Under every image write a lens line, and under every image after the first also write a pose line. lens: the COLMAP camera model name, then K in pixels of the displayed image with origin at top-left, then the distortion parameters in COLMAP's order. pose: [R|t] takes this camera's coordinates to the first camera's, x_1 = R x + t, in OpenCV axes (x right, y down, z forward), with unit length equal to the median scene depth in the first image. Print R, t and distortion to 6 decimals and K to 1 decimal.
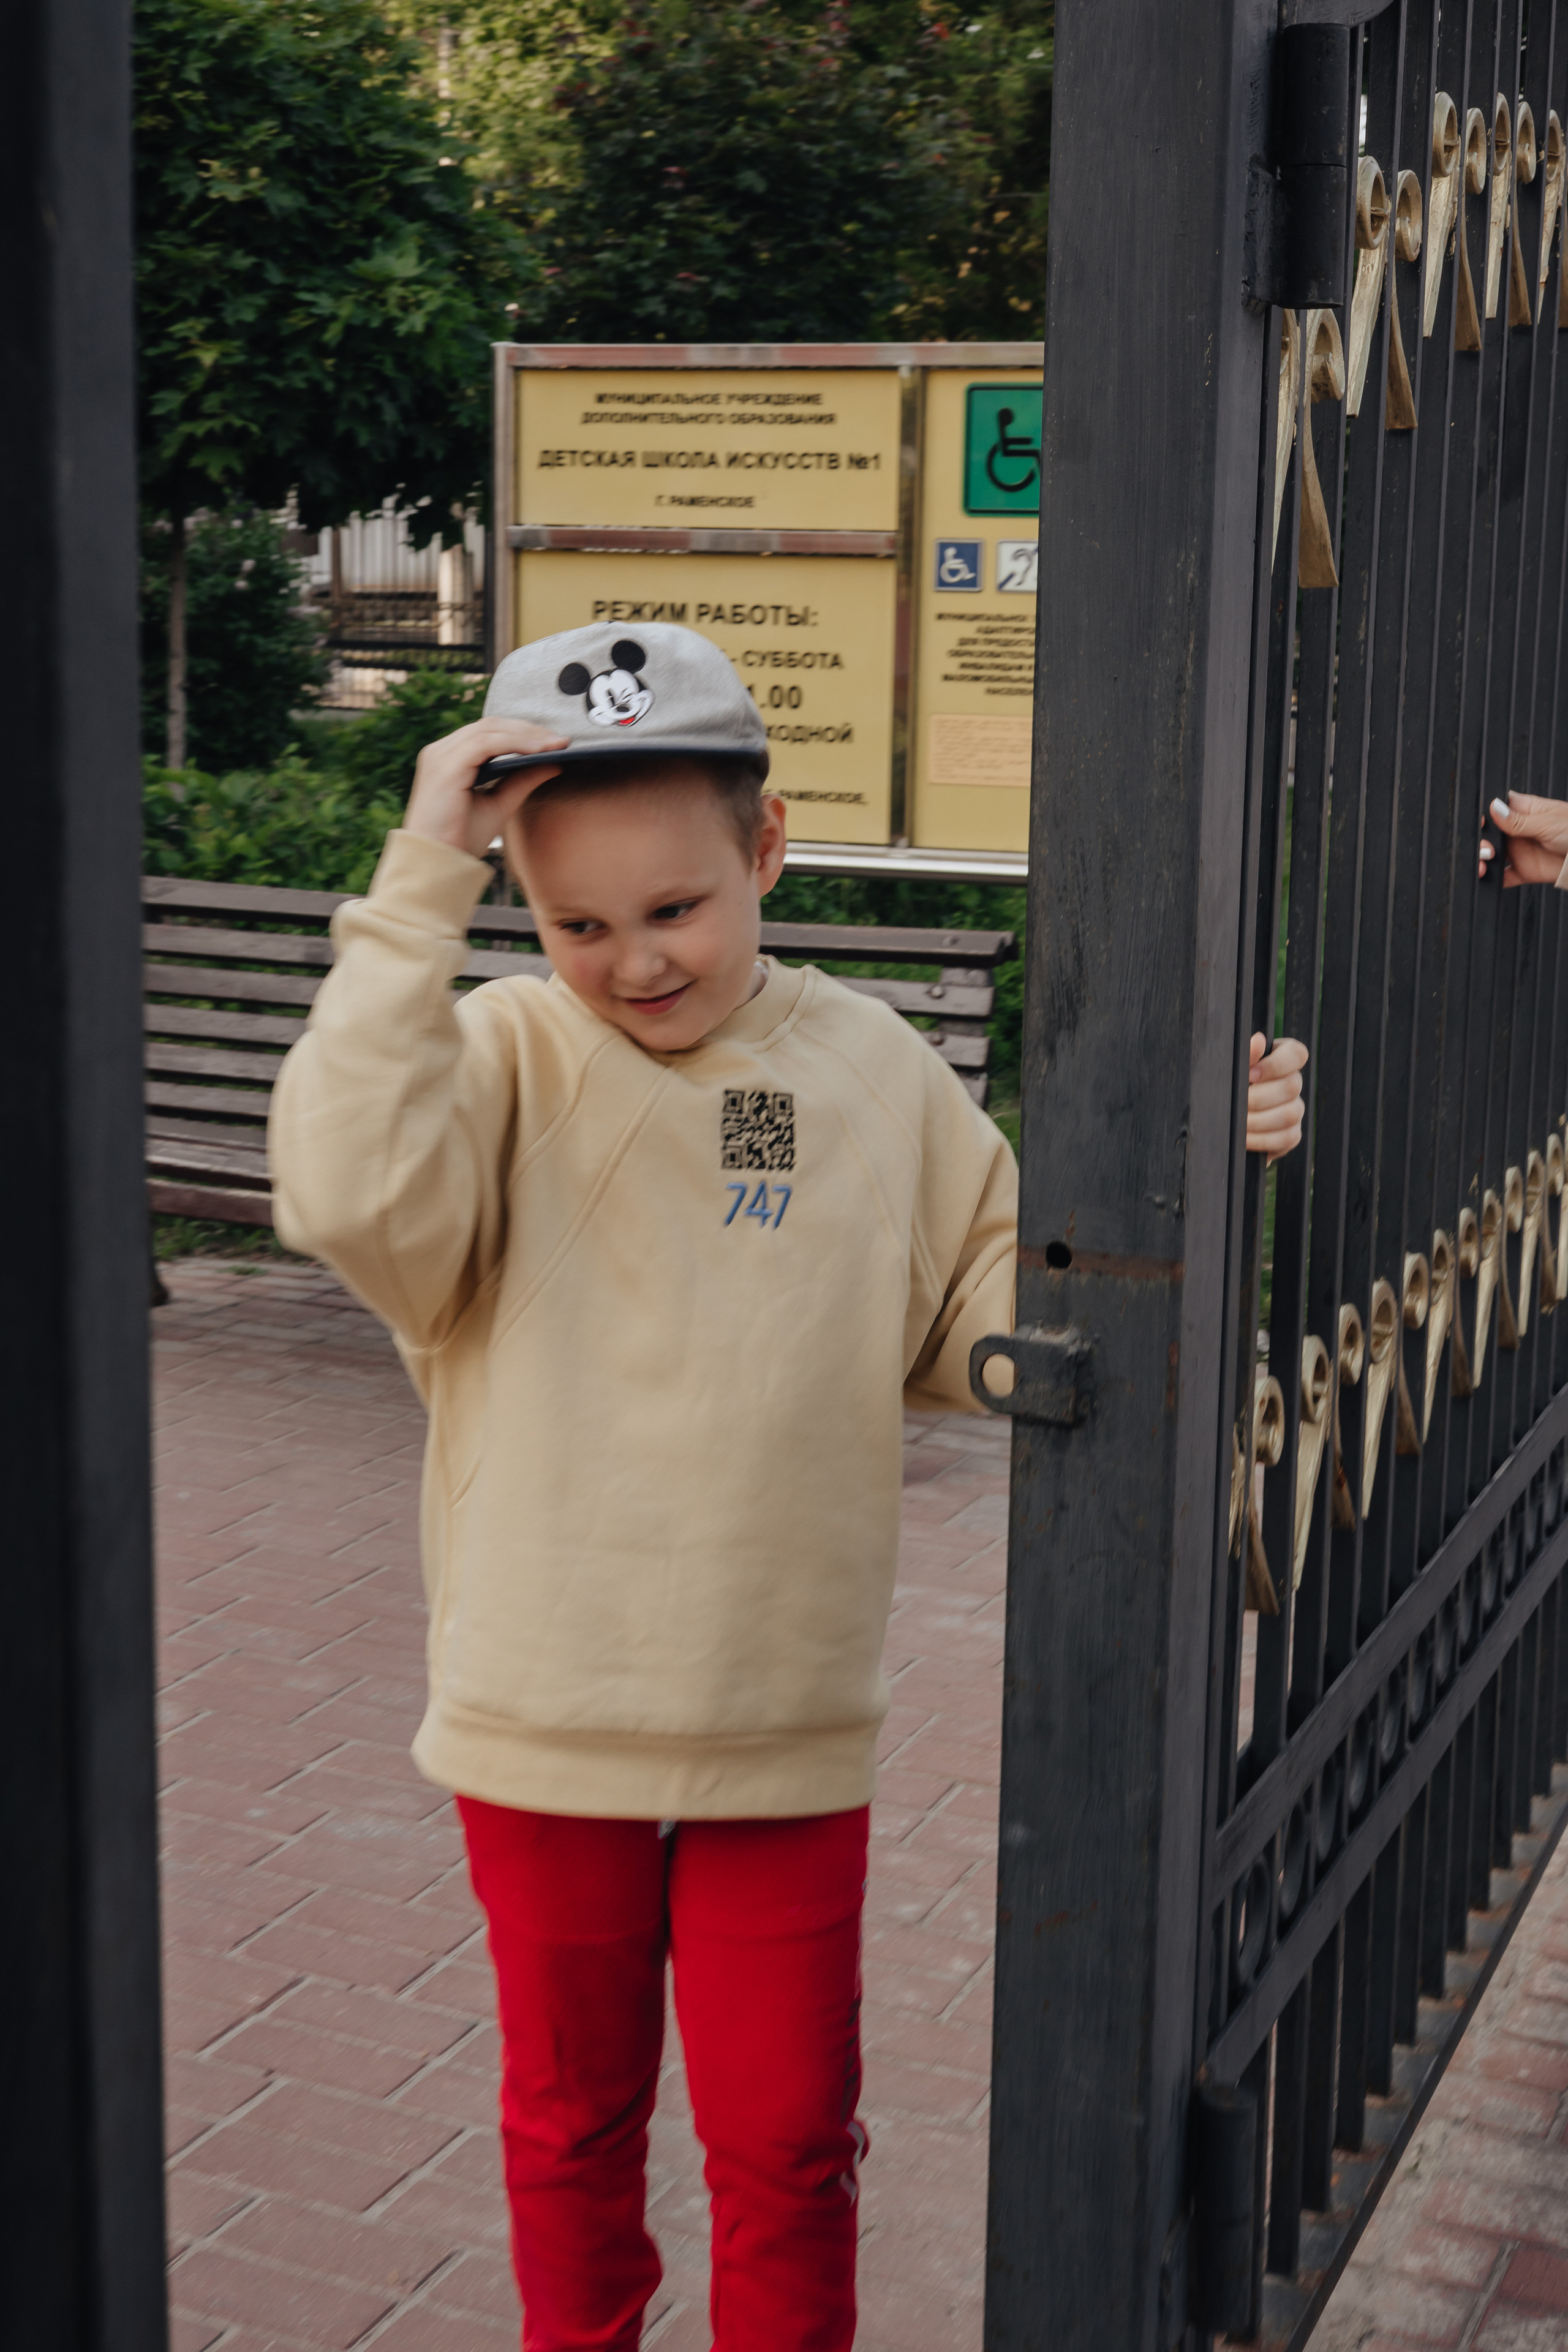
lens RADIAL K [[3407.5, 0, 727.1], [0, 3407.5, 1182.4], [0, 0, 1]] dist [0.167122, -1.198739]
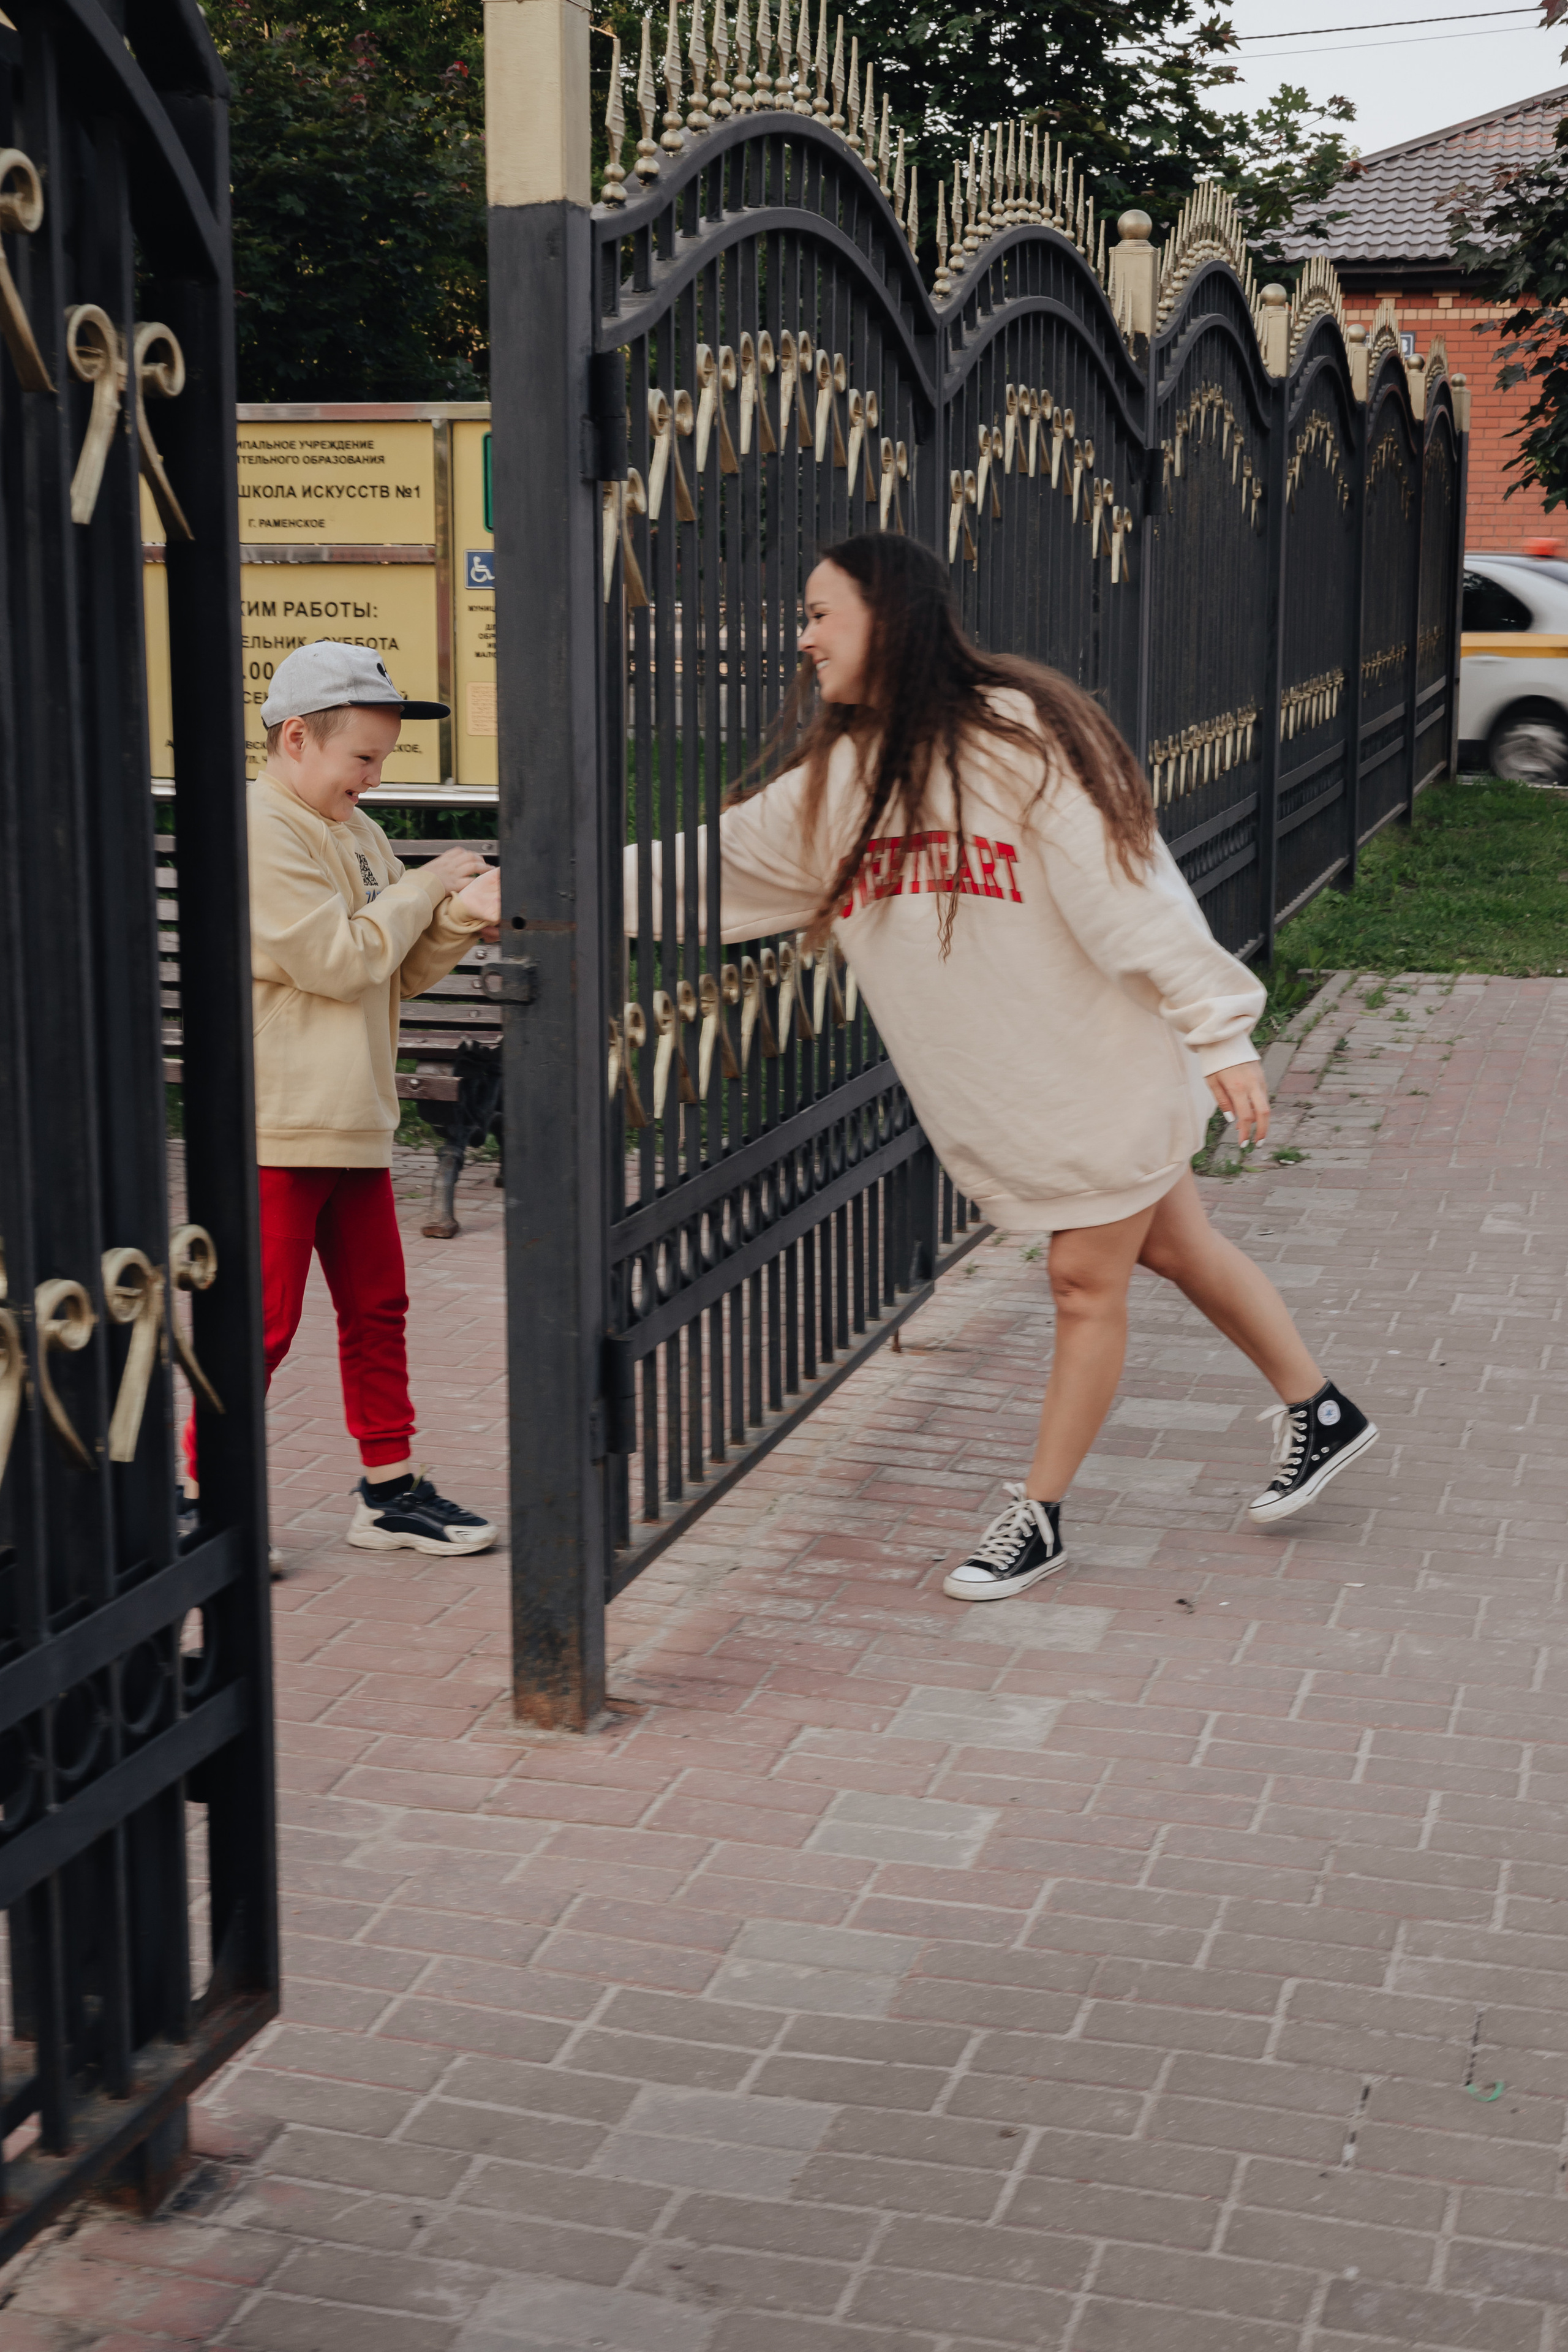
lens RADIAL K [[3407.5, 0, 727.1], [0, 3407.5, 1182.4], [0, 0, 1]] dist [0.167122, -1.198739]
pose [[0.991366, -0.041554, 0.124369, -0.013219], [0.040754, 0.999129, 0.008972, 0.047949], [-0.124634, -0.003826, 0.992195, -0.323111]]
